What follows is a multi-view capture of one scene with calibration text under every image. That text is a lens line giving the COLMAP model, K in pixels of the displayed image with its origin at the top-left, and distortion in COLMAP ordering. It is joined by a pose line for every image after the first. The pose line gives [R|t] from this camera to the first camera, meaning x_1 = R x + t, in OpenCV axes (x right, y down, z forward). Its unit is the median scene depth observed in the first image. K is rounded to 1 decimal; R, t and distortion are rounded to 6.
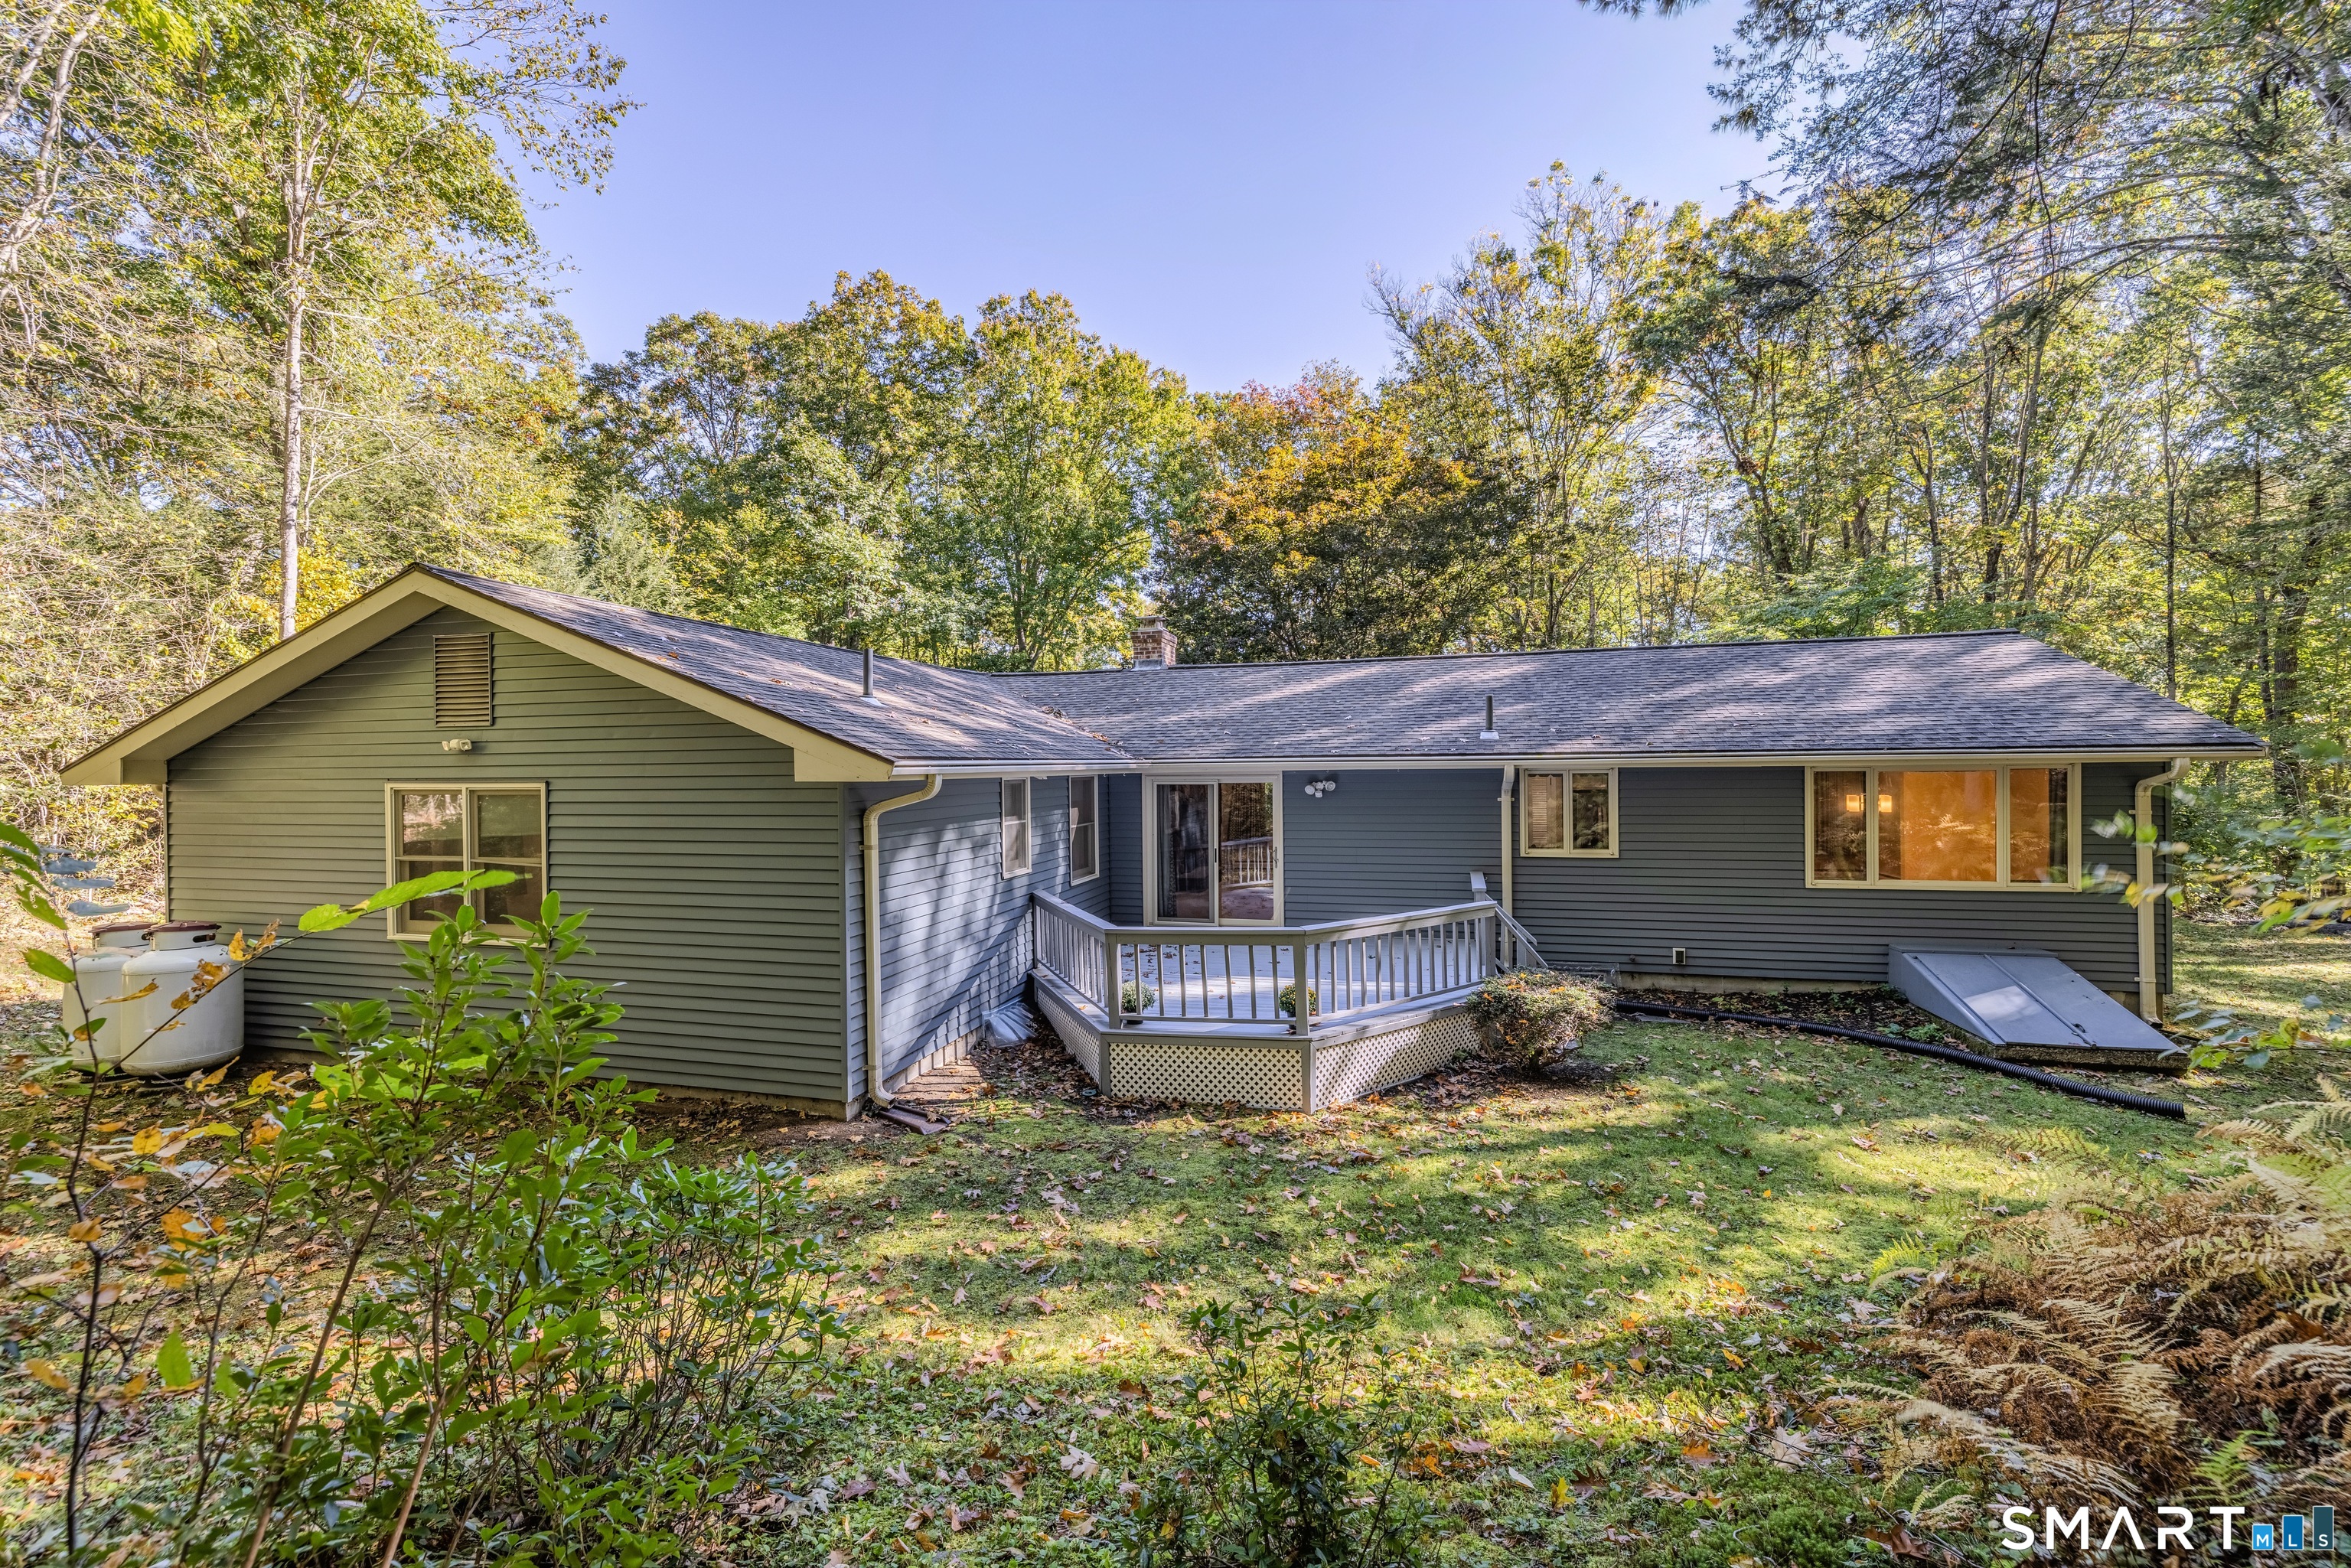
lens RADIAL K [[980.3, 0, 1187.0], [0, 980.3, 779.0], [0, 0, 1]] dist [0.000253, 0.000014]
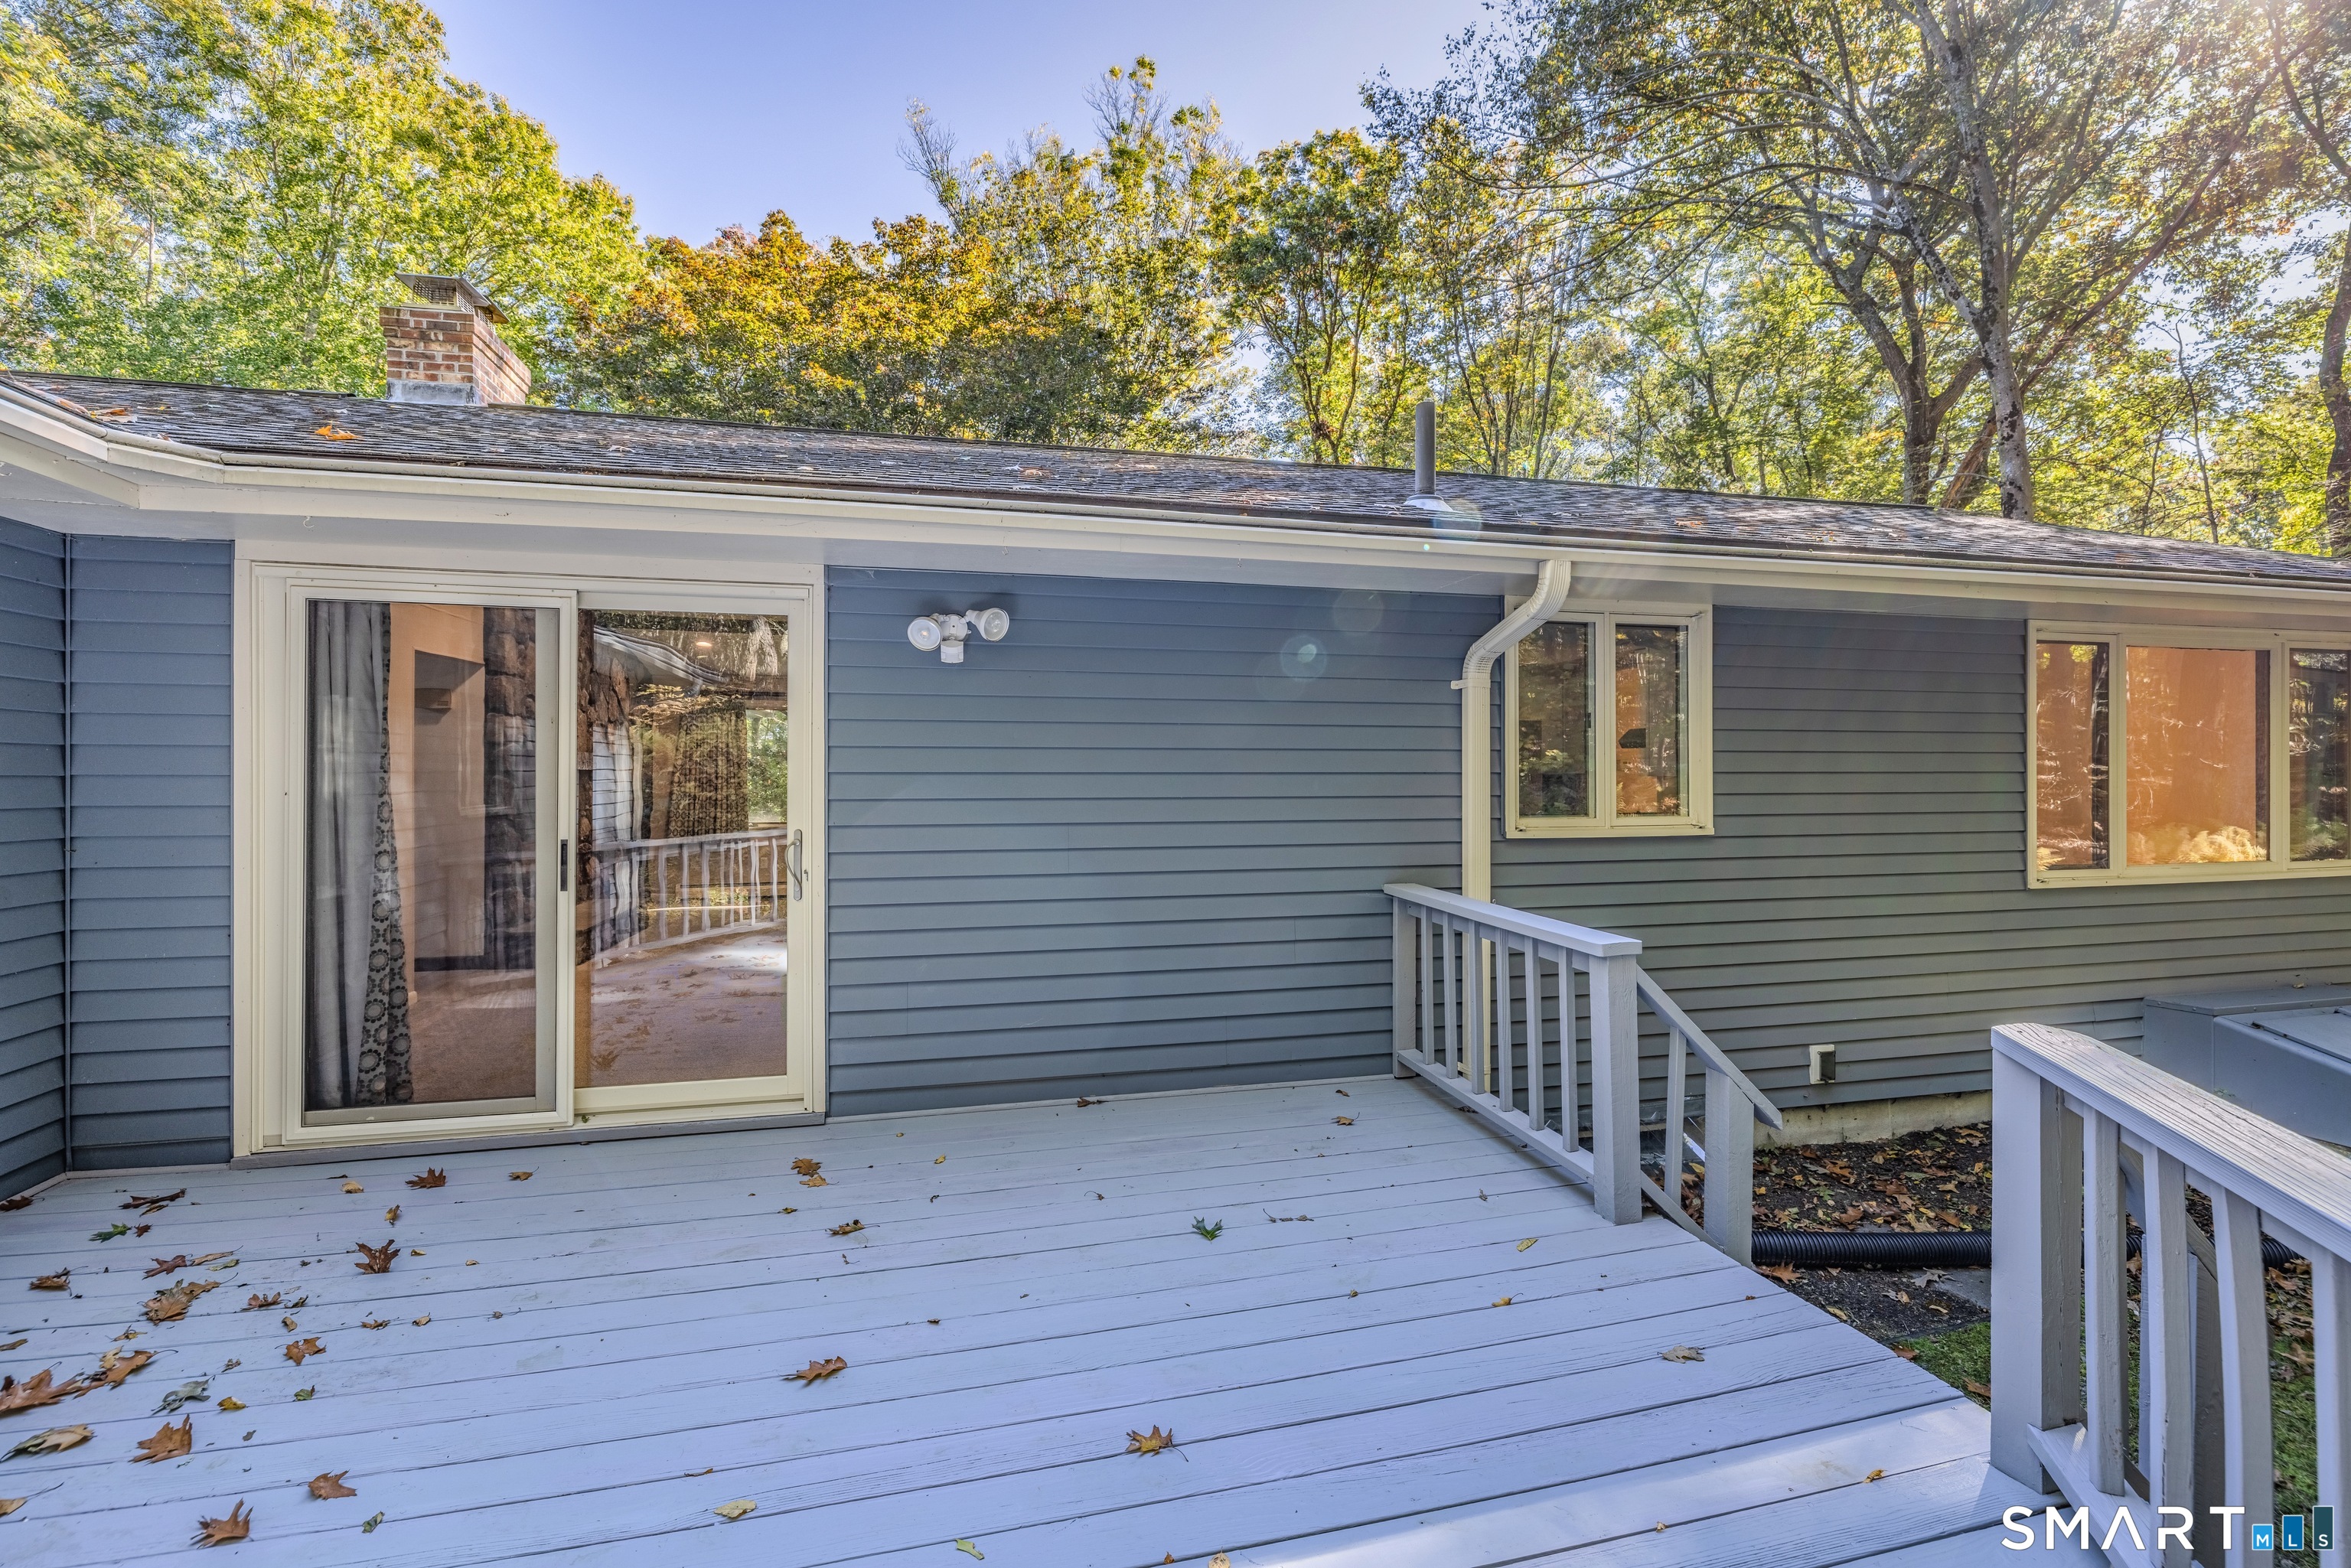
lens RADIAL K [[980.3, 0, 1187.0], [0, 980.3, 779.0], [0, 0, 1]] dist [0.000253, 0.000014]
pose [[0.877805, 0.013010, 0.478841, 0.050181], [0.001594, 0.999546, -0.030080, 0.061636], [-0.479015, 0.027167, 0.877386, 0.666283]]
